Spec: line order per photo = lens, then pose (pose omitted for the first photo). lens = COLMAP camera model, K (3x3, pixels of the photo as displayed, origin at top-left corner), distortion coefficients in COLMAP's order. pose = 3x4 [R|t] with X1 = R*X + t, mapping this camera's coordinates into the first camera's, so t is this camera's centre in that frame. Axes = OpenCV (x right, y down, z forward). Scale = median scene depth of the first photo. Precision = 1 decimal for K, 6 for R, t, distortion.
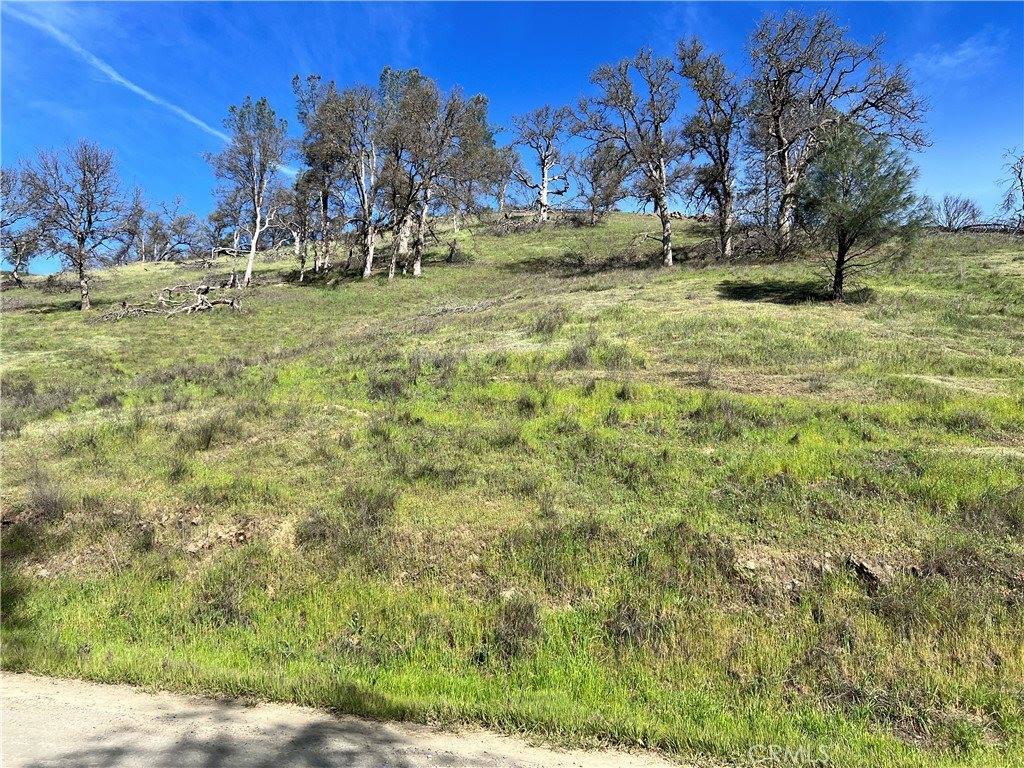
lens RADIAL K [[771.0, 0, 528.7], [0, 771.0, 388.3], [0, 0, 1]] dist [0.073378, -0.079997]
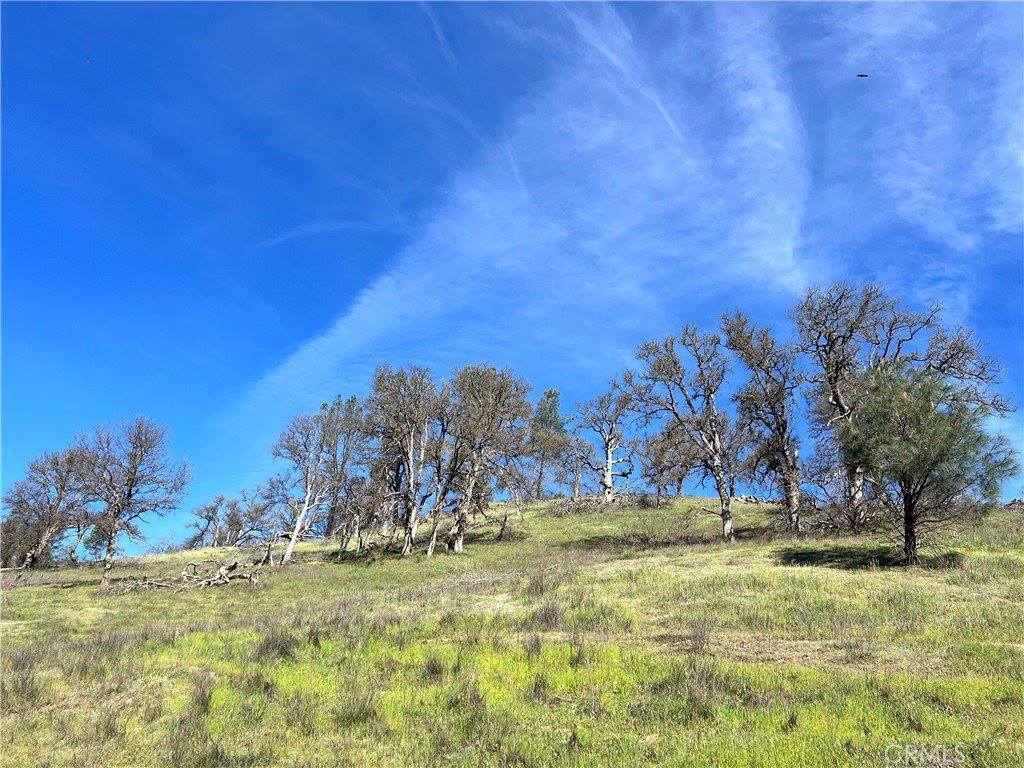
lens RADIAL K [[787.1, 0, 512.0], [0, 787.1, 384.0], [0, 0, 1]] dist [0.080910, -0.104491]
pose [[0.992702, -0.015880, -0.119542, 0.044679], [-0.028906, 0.931058, -0.363724, 0.011339], [0.117076, 0.364526, 0.923804, 0.064588]]
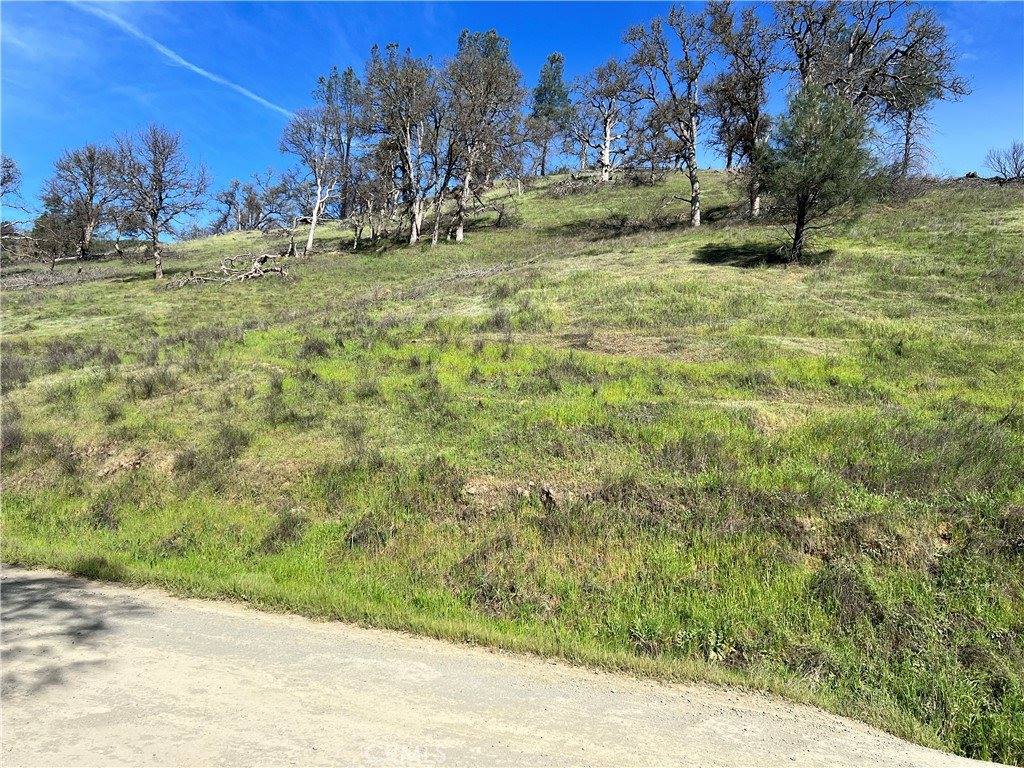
lens RADIAL K [[760.8, 0, 510.1], [0, 760.8, 397.7], [0, 0, 1]] dist [0.066924, -0.068974]
pose [[0.990307, 0.008671, -0.138628, 0.082693], [0.000206, 0.997957, 0.063891, -0.000099], [0.138899, -0.063301, 0.988281, -0.031280]]
